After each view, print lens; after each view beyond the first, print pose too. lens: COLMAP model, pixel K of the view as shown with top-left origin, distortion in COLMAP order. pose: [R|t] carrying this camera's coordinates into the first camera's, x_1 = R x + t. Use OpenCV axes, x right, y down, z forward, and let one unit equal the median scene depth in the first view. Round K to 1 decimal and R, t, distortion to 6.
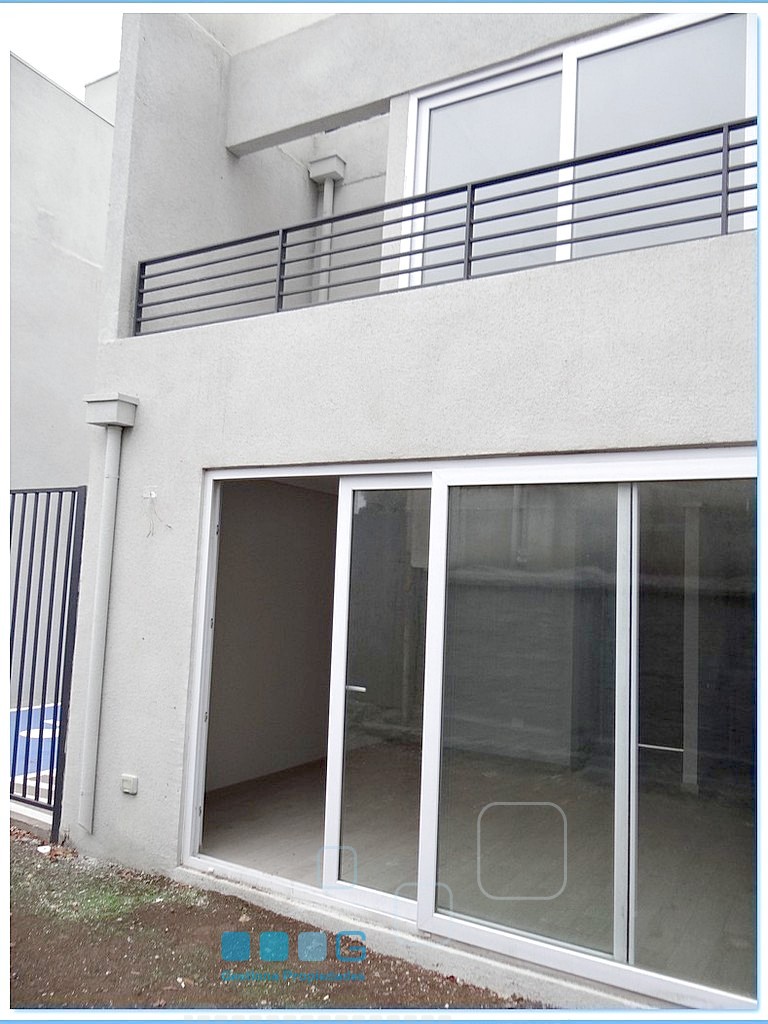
lens RADIAL K [[793.2, 0, 384.0], [0, 793.2, 512.0], [0, 0, 1]] dist [-0.010115, -0.011387]
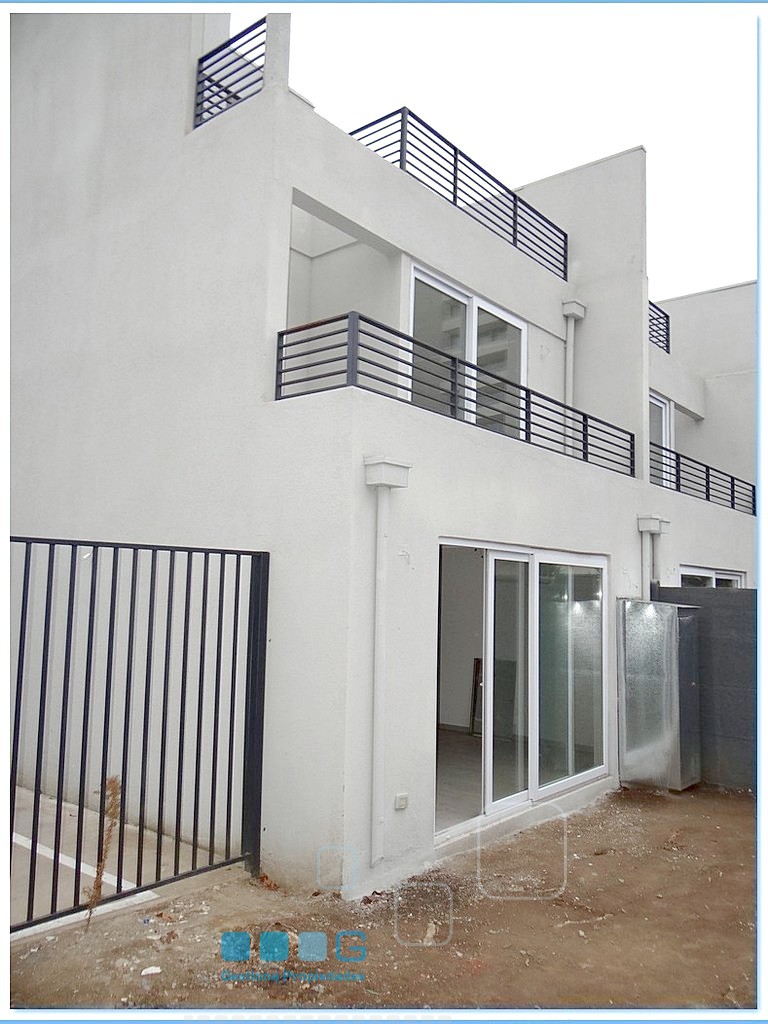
lens RADIAL K [[793.2, 0, 384.0], [0, 793.2, 512.0], [0, 0, 1]] dist [-0.010115, -0.011387]
pose [[0.181603, 0.059531, 0.981568, -1.608574], [-0.110948, 0.993033, -0.039699, -0.033394], [-0.977093, -0.101694, 0.186942, 0.907834]]
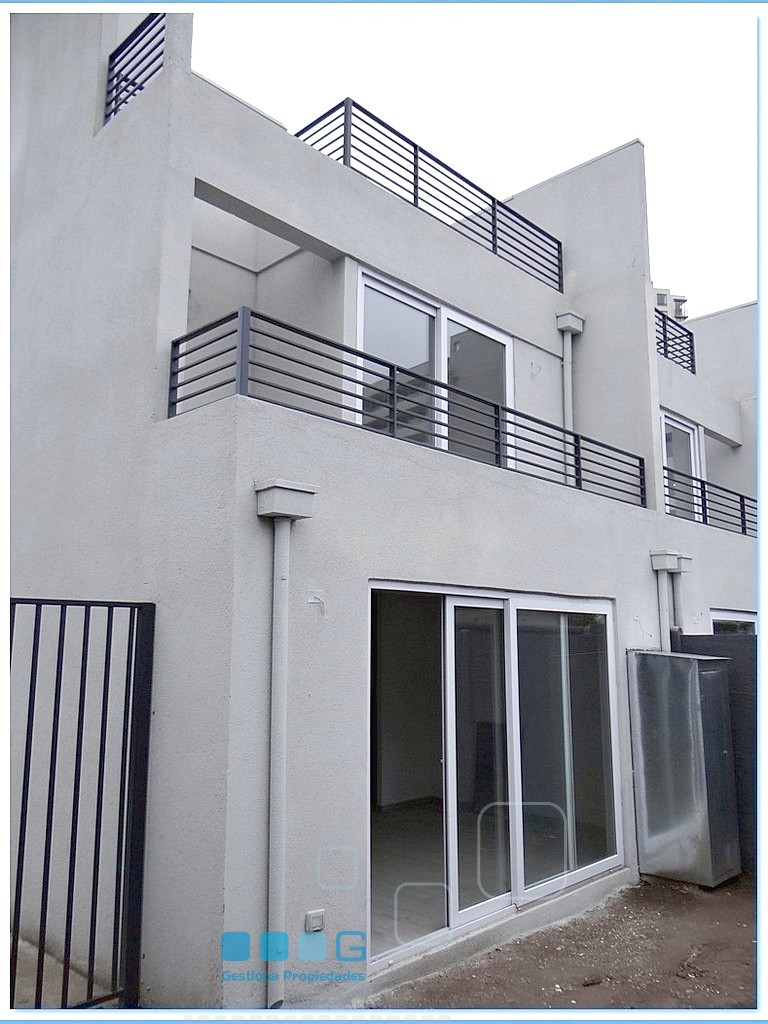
lens RADIAL K [[793.2, 0, 384.0], [0, 793.2, 512.0], [0, 0, 1]] dist [-0.010115, -0.011387]
pose [[0.256237, 0.119692, 0.959175, -1.318009], [-0.084936, 0.991254, -0.101005, -0.038648], [-0.962875, -0.055587, 0.264162, 0.758477]]
